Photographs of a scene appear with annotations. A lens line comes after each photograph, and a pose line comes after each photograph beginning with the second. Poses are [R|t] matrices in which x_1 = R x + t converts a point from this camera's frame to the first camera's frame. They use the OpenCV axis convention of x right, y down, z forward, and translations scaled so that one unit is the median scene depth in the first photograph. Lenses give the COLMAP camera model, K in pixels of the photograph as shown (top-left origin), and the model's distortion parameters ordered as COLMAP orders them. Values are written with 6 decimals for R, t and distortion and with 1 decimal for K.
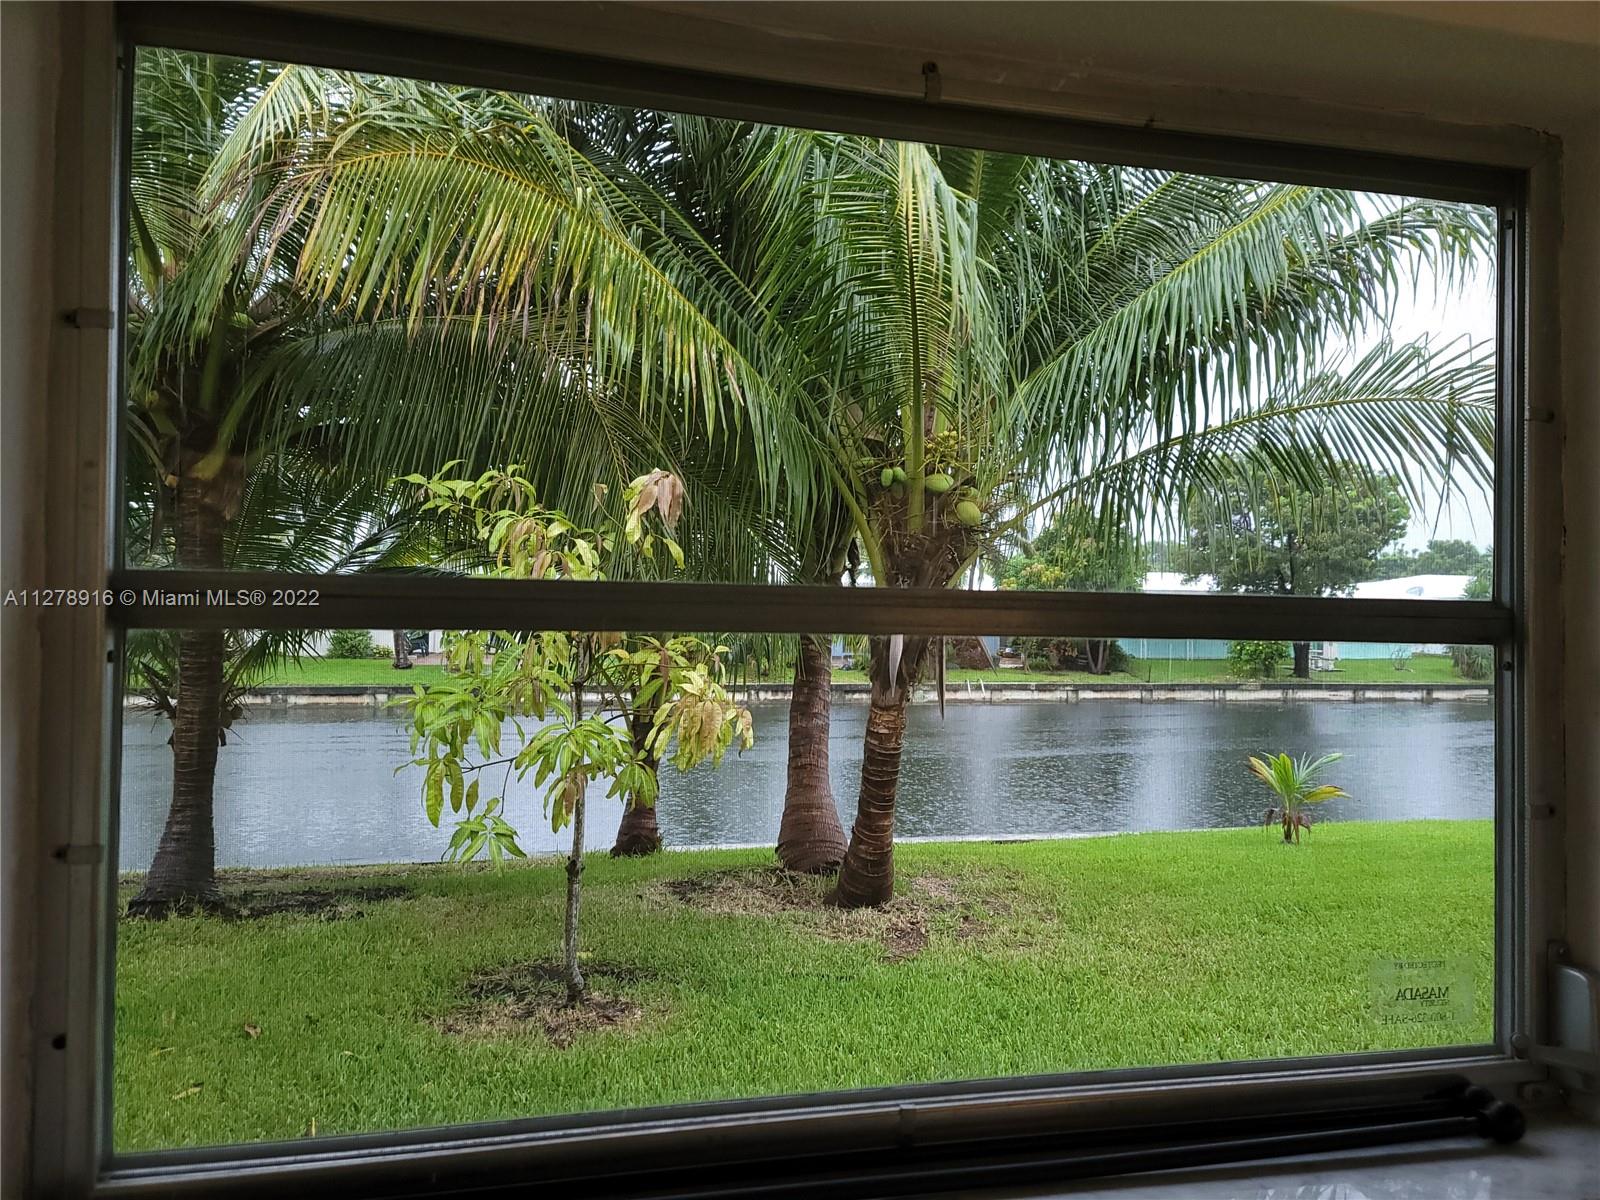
lens RADIAL K [[1169.3, 0, 821.2], [0, 1169.3, 604.2], [0, 0, 1]] dist [0.077675, -0.057247]
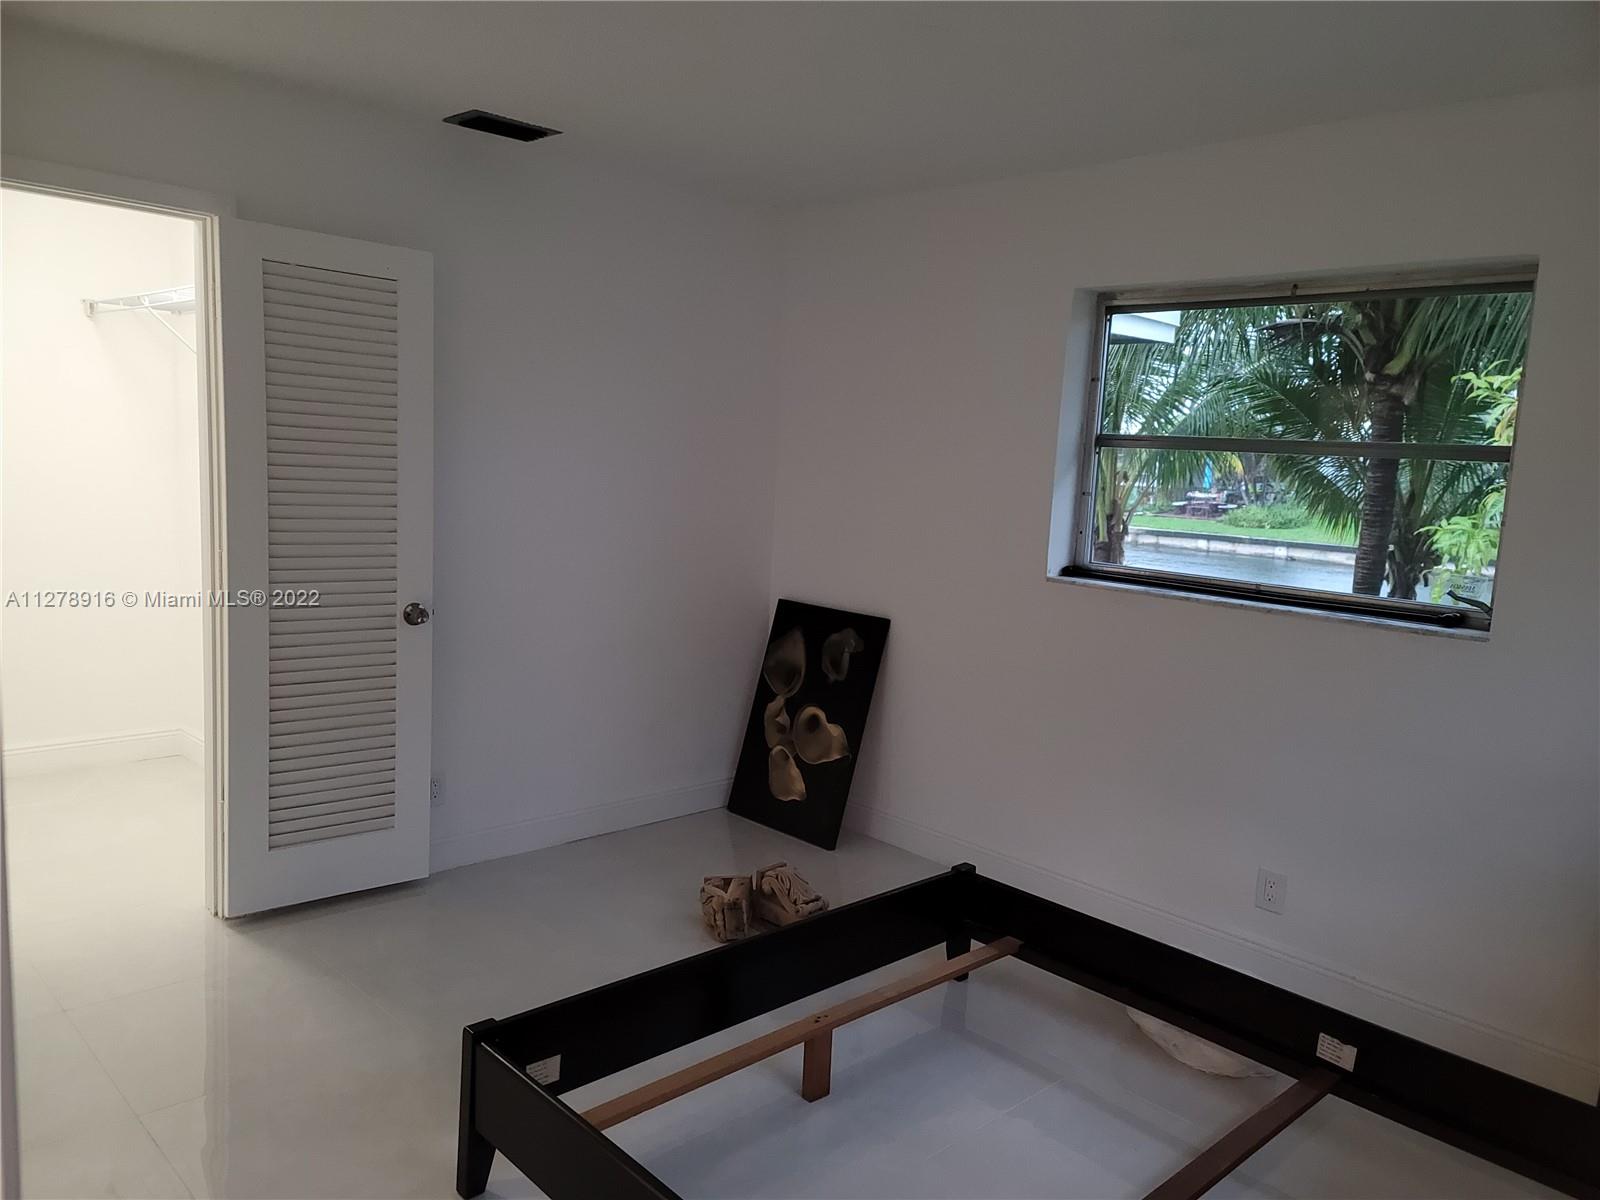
lens RADIAL K [[1169.3, 0, 821.2], [0, 1169.3, 604.2], [0, 0, 1]] dist [0.077675, -0.057247]
pose [[0.517112, 0.126130, -0.846573, 0.337363], [-0.038709, 0.991517, 0.124080, 0.011914], [0.855042, -0.031394, 0.517608, -0.276468]]
